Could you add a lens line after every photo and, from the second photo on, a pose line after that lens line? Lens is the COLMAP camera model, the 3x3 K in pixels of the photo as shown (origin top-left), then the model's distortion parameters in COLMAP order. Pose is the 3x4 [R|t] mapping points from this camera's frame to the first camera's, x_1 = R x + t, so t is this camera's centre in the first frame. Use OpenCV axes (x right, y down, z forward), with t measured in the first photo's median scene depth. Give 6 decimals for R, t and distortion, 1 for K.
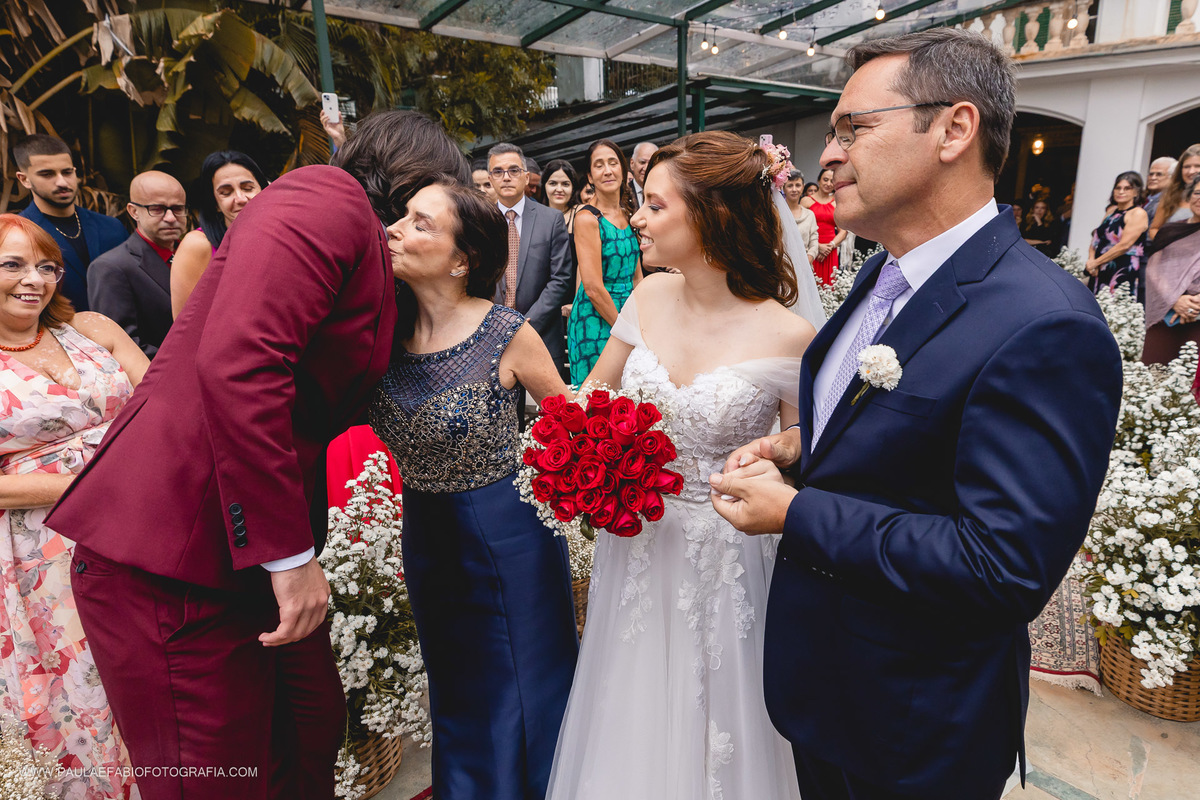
lens RADIAL K [[747.0, 0, 642.3], [0, 747.0, 365.9], [0, 0, 1]] dist [0.016019, -0.003680]
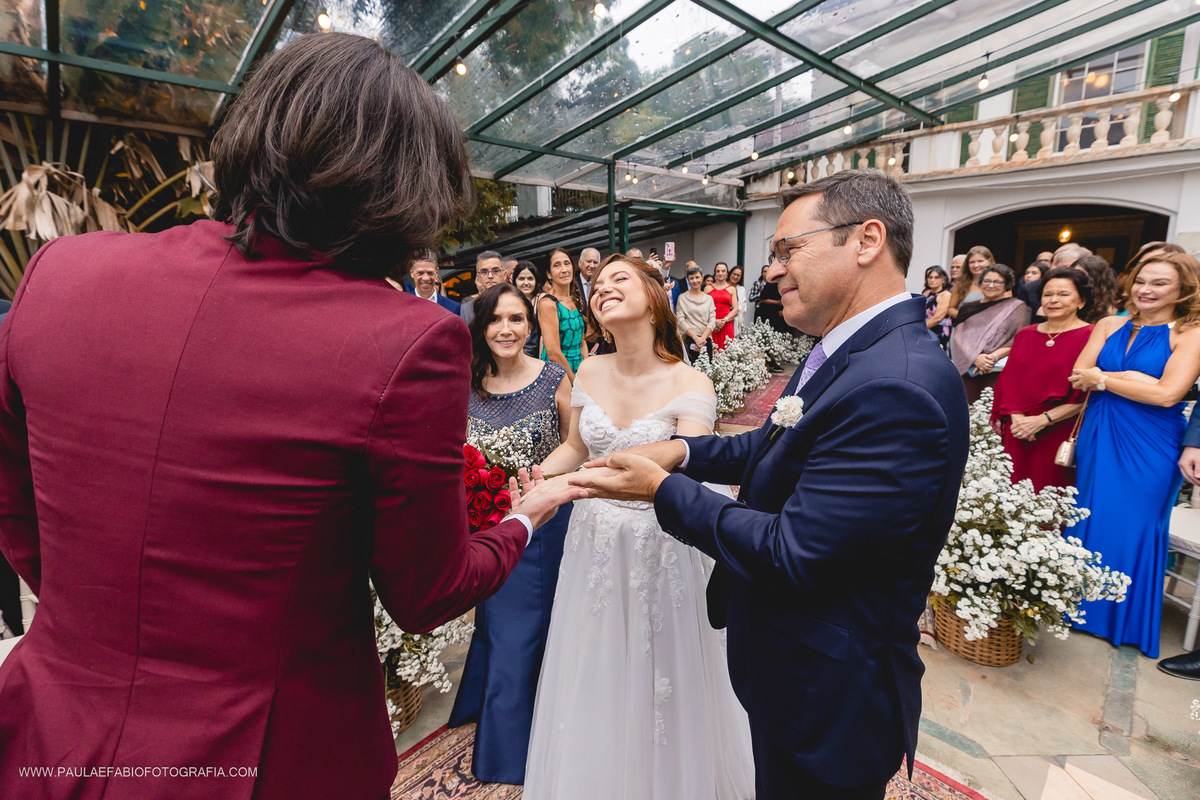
lens RADIAL K [[564.6, 0, 589.4], [0, 564.6, 375.1], [0, 0, 1]] dist [0.011391, -0.002386]
pose [[0.999823, -0.013011, 0.013605, -0.013139], [0.013872, 0.997773, -0.065247, 0.002494], [-0.012726, 0.065425, 0.997776, -0.025368]]
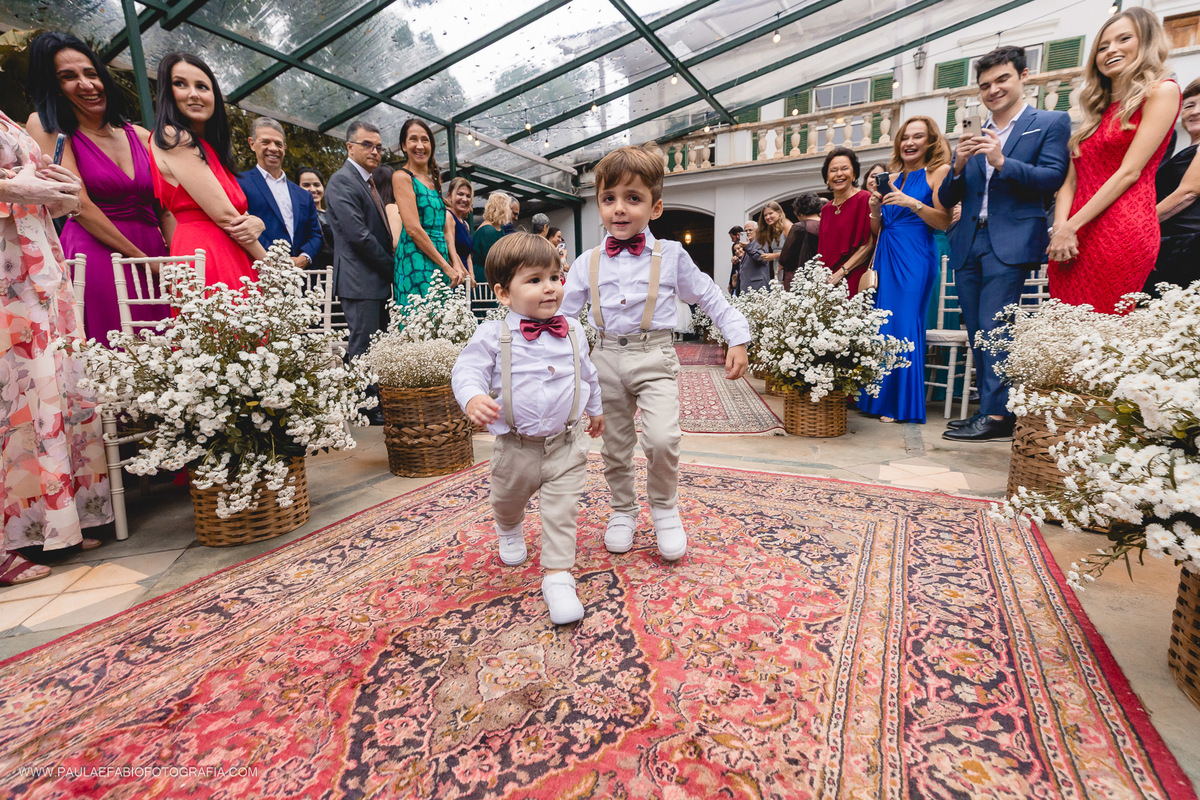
lens RADIAL K [[549.6, 0, 614.9], [0, 549.6, 370.2], [0, 0, 1]] dist [0.007206, -0.000487]
pose [[0.940738, -0.068591, 0.332127, -0.068739], [0.095207, 0.993364, -0.064523, 0.195468], [-0.325497, 0.092320, 0.941025, 0.000780]]
